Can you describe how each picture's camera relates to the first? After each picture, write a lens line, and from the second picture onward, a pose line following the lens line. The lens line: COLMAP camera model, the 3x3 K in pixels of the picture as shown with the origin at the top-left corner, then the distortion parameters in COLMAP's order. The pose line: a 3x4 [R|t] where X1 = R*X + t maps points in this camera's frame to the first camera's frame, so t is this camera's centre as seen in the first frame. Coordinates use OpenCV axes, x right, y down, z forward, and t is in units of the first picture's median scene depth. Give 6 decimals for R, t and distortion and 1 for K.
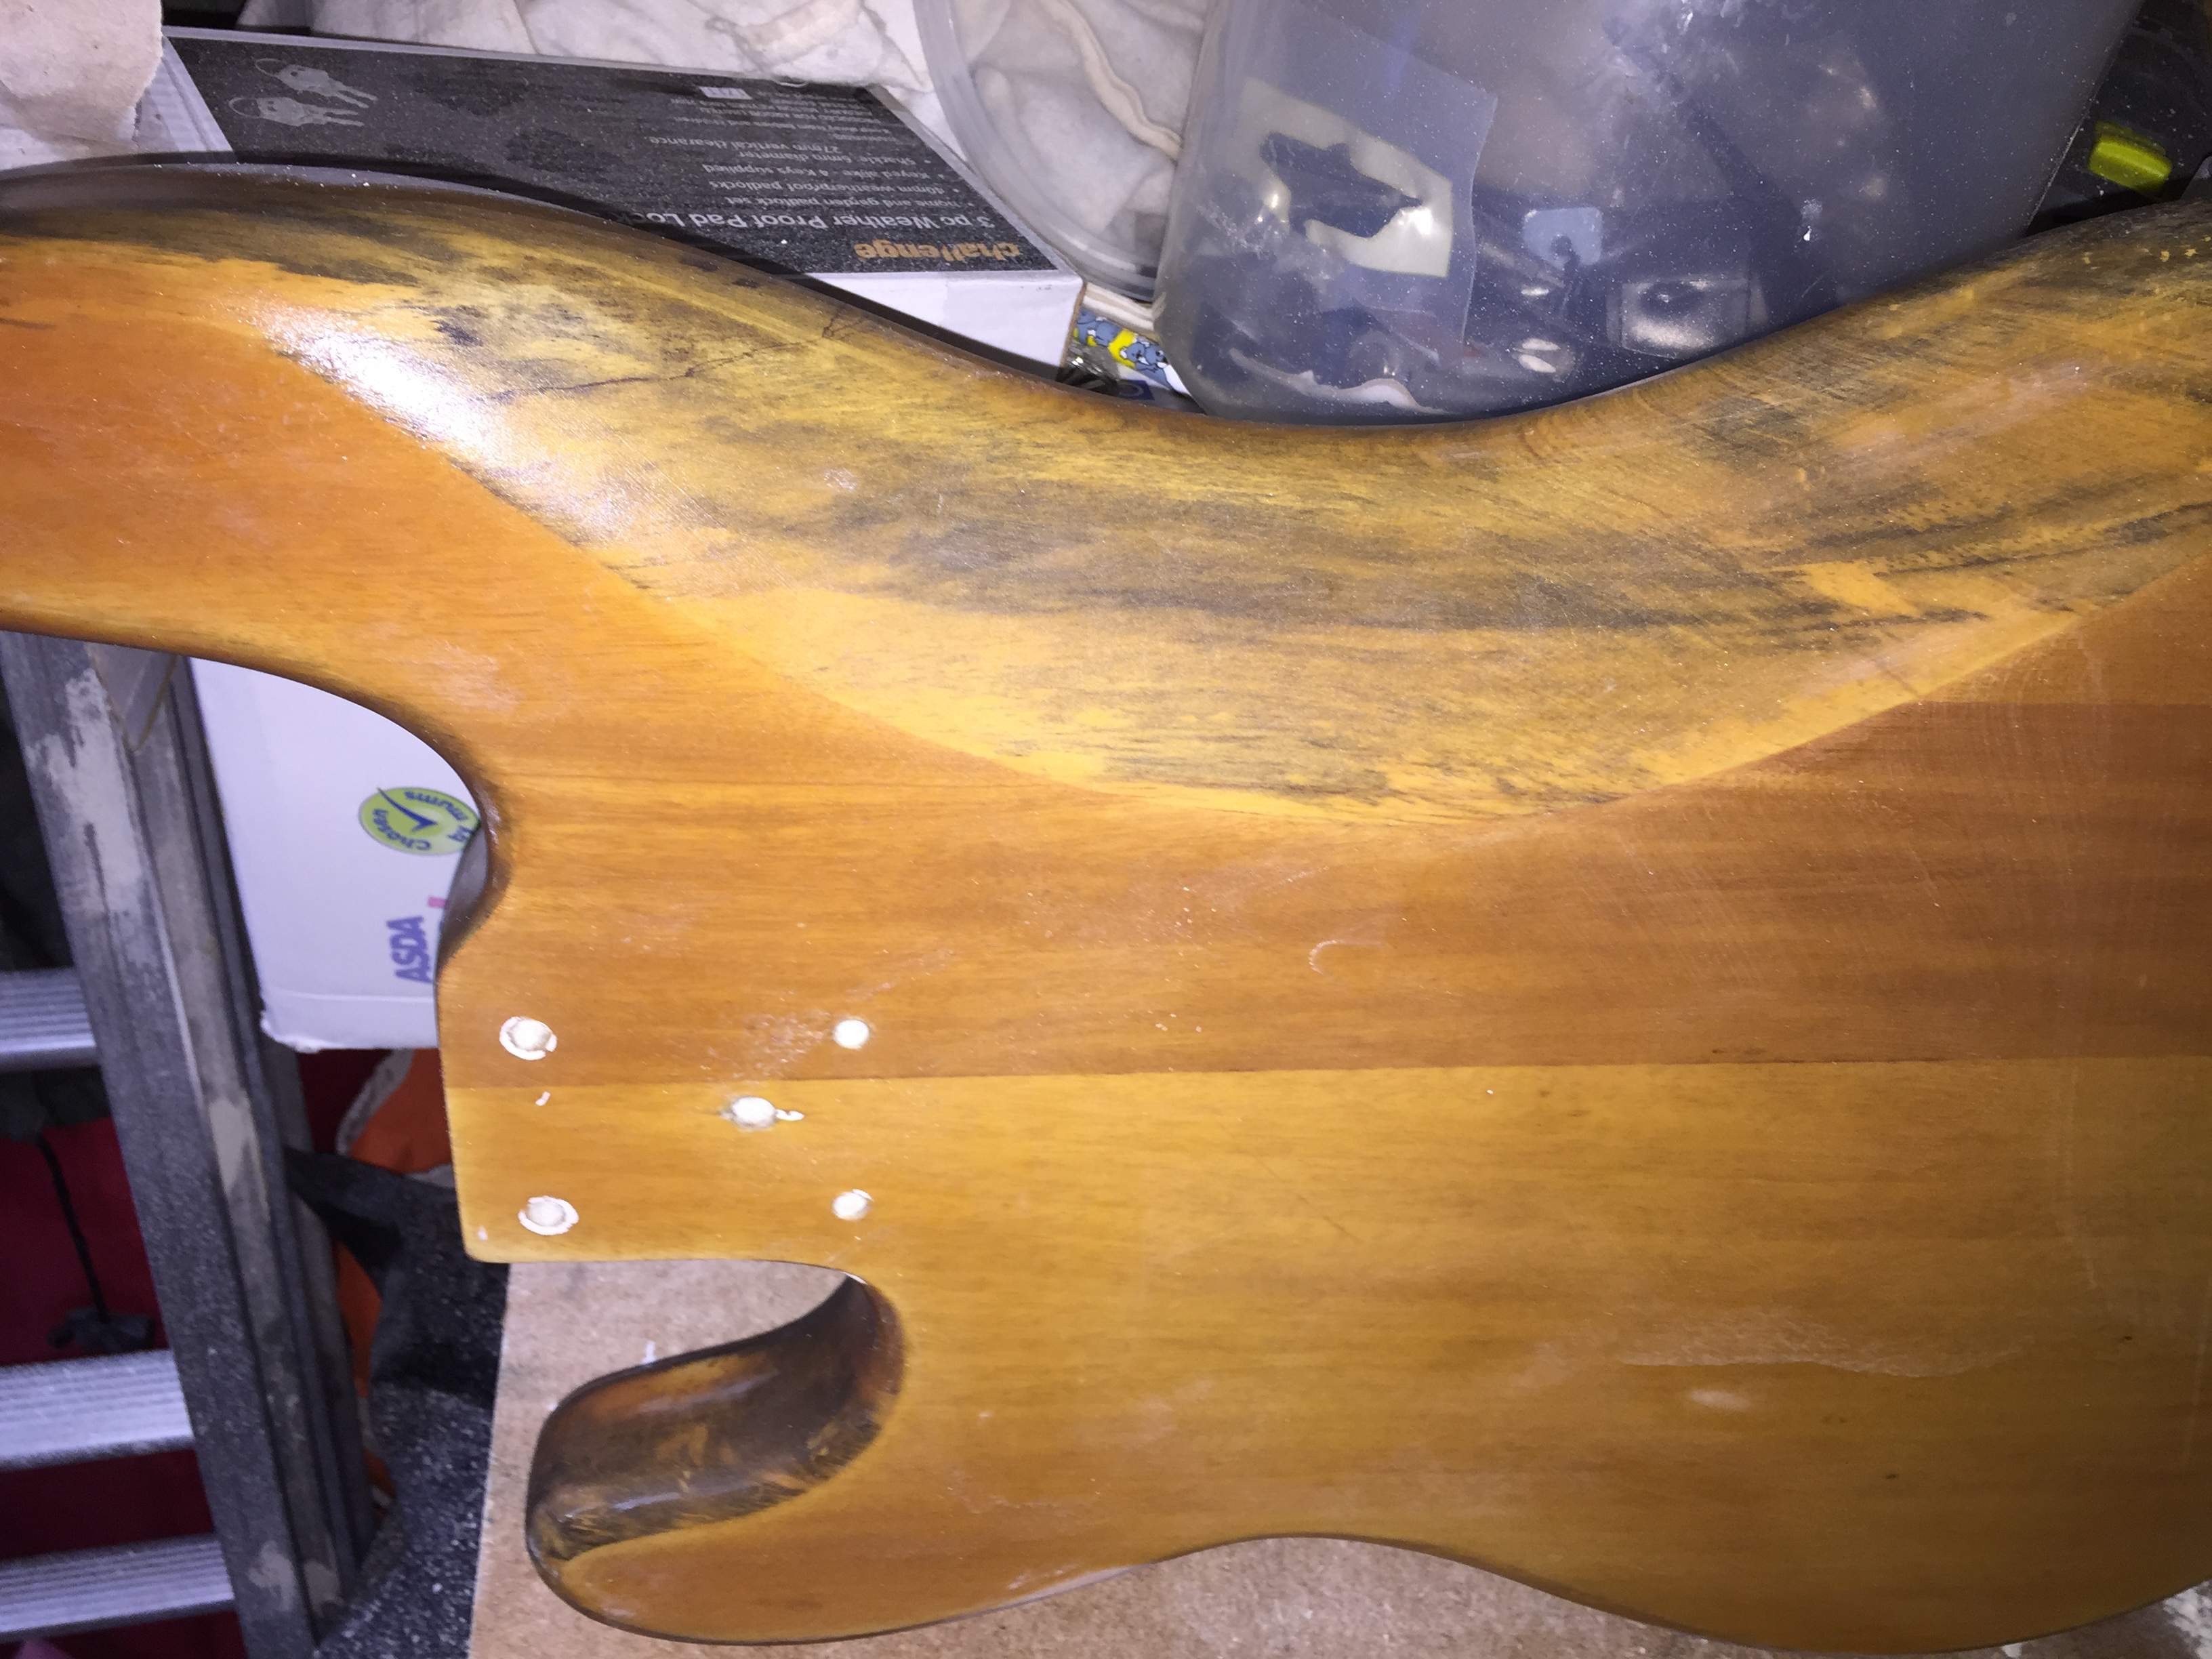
lens RADIAL K [[1928.8, 0, 1106.0], [0, 1928.8, 829.5], [0, 0, 1]] dist [0.072778, -0.106841]
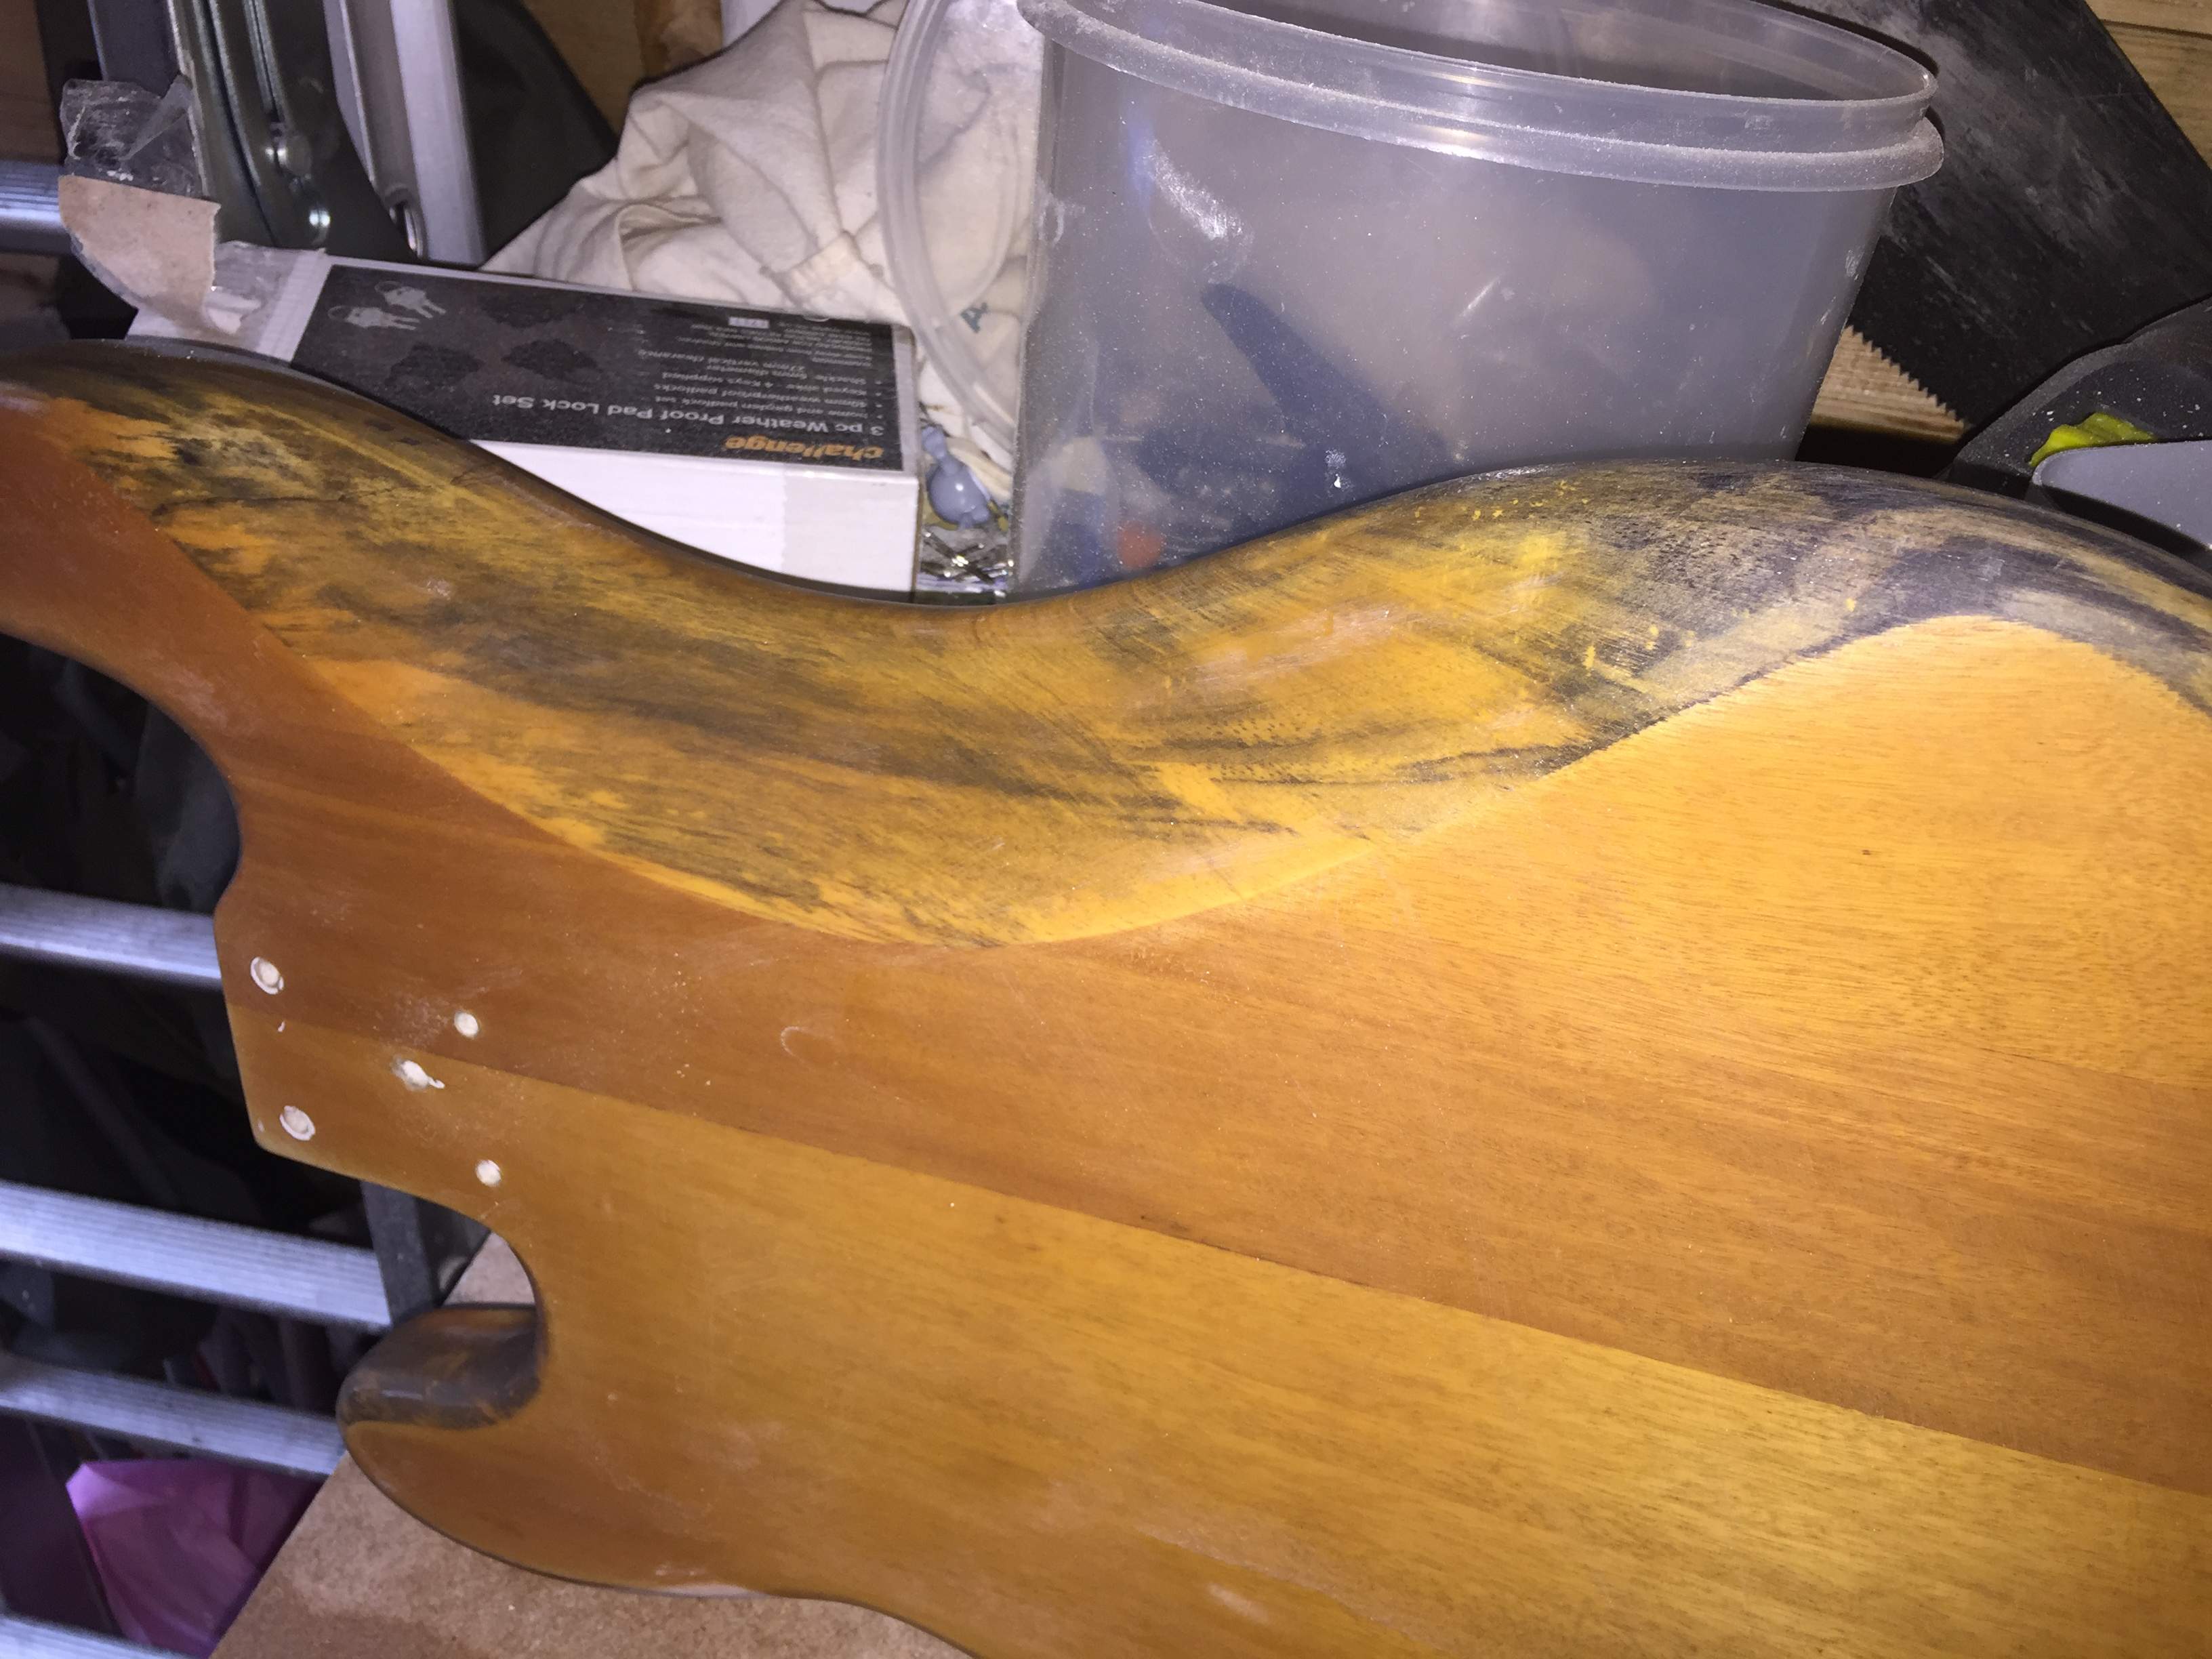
lens RADIAL K [[1928.8, 0, 1106.0], [0, 1928.8, 829.5], [0, 0, 1]] dist [0.072778, -0.106841]
pose [[0.885787, 0.153037, -0.438133, 0.822013], [-0.204508, 0.976177, -0.072486, -0.013606], [0.416603, 0.153809, 0.895983, 0.014737]]
